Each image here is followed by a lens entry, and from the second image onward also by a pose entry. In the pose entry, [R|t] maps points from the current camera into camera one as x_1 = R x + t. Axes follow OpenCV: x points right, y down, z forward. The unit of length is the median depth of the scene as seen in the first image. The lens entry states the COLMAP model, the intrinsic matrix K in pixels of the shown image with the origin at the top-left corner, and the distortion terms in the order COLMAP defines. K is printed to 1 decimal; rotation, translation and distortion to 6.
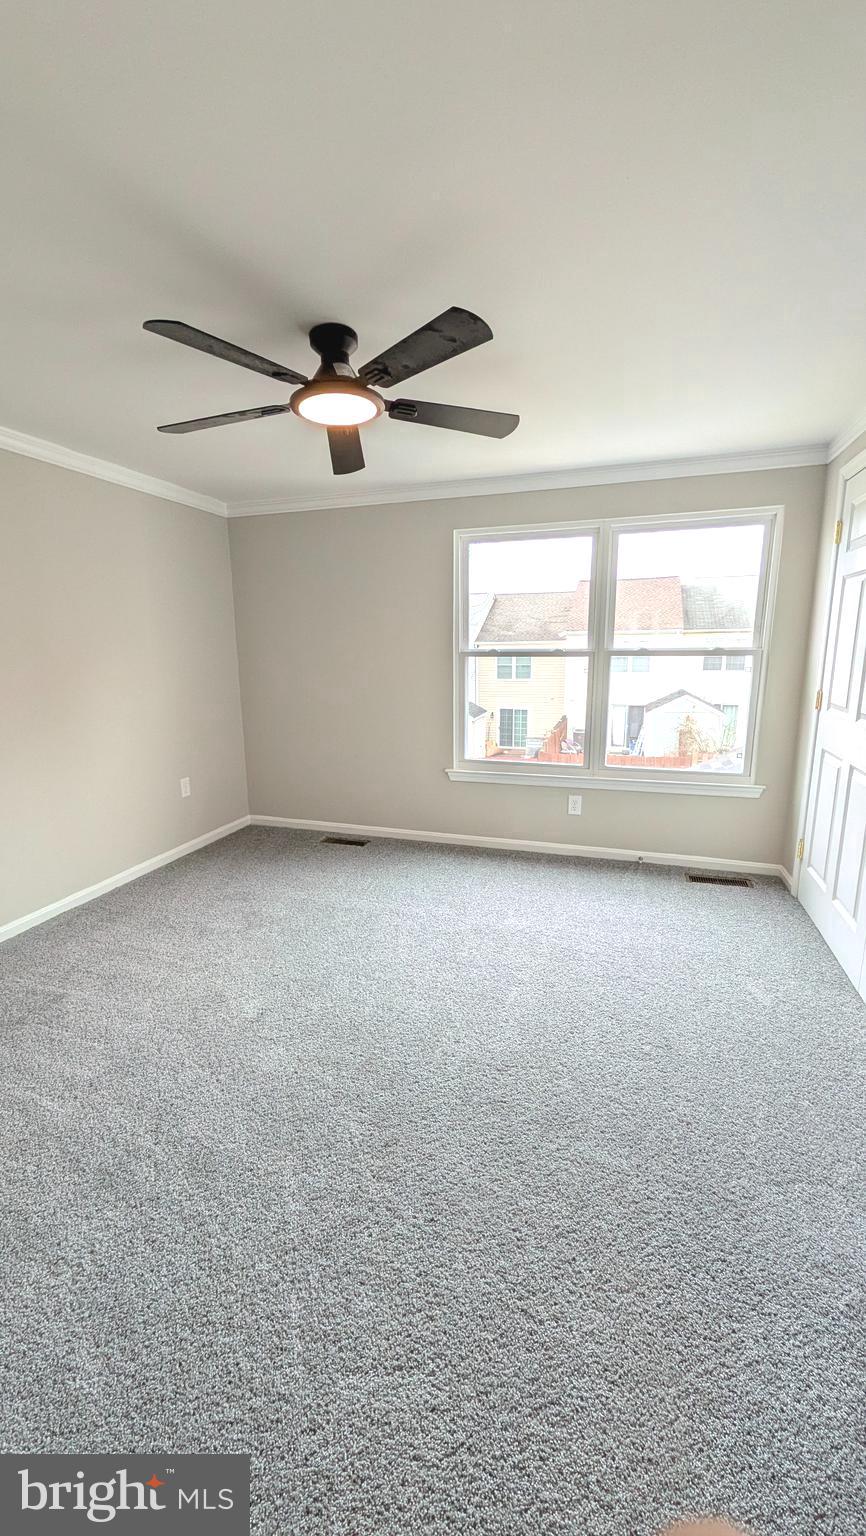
lens RADIAL K [[600.2, 0, 433.1], [0, 600.2, 764.9], [0, 0, 1]] dist [0.006730, -0.000125]
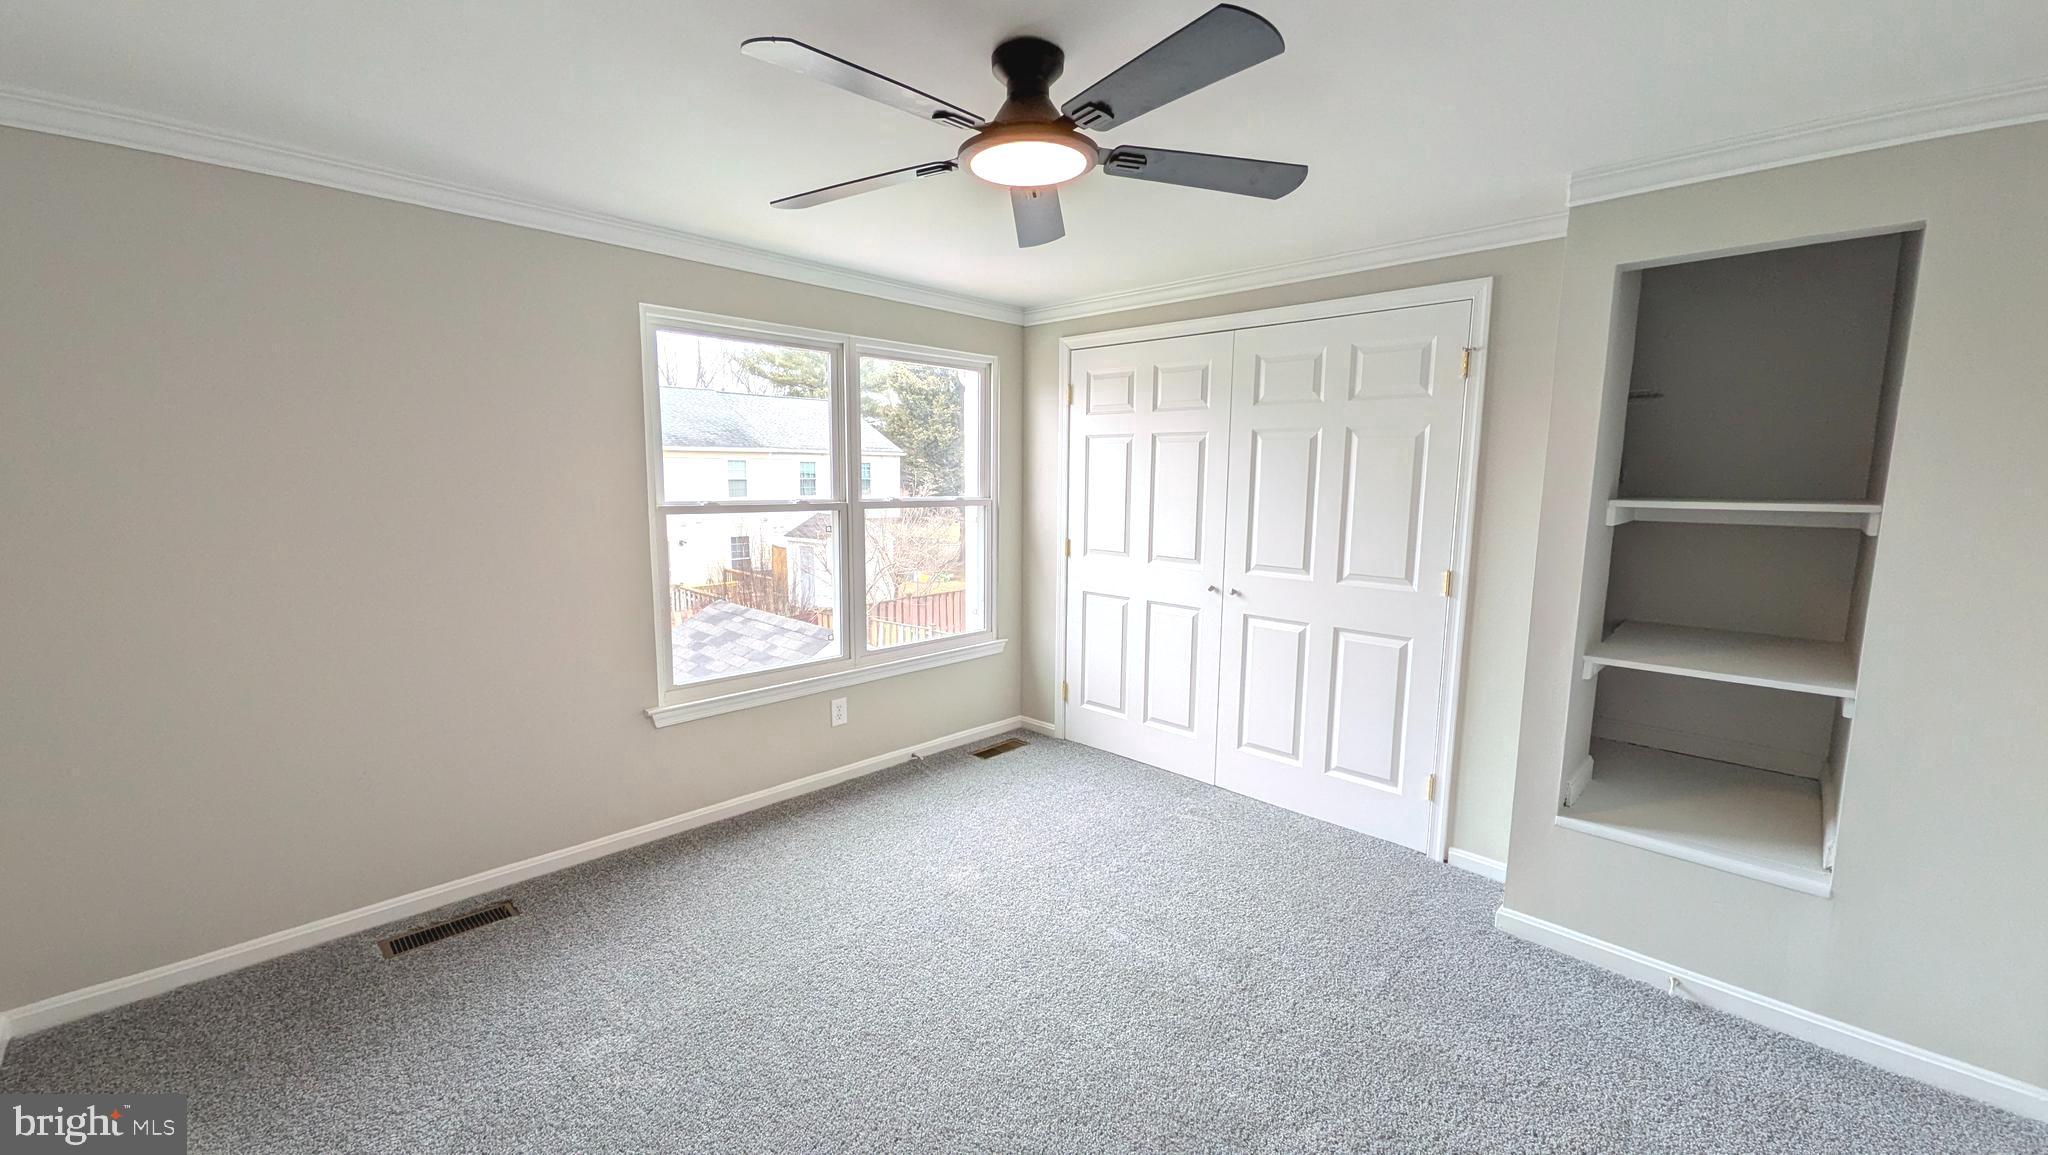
lens RADIAL K [[800.3, 0, 1028.9], [0, 800.3, 576.7], [0, 0, 1]] dist [0.006730, -0.000125]
pose [[0.435610, -0.100427, 0.894516, -0.532161], [0.163813, 0.986007, 0.030925, -0.089861], [-0.885104, 0.133062, 0.445966, 0.352814]]
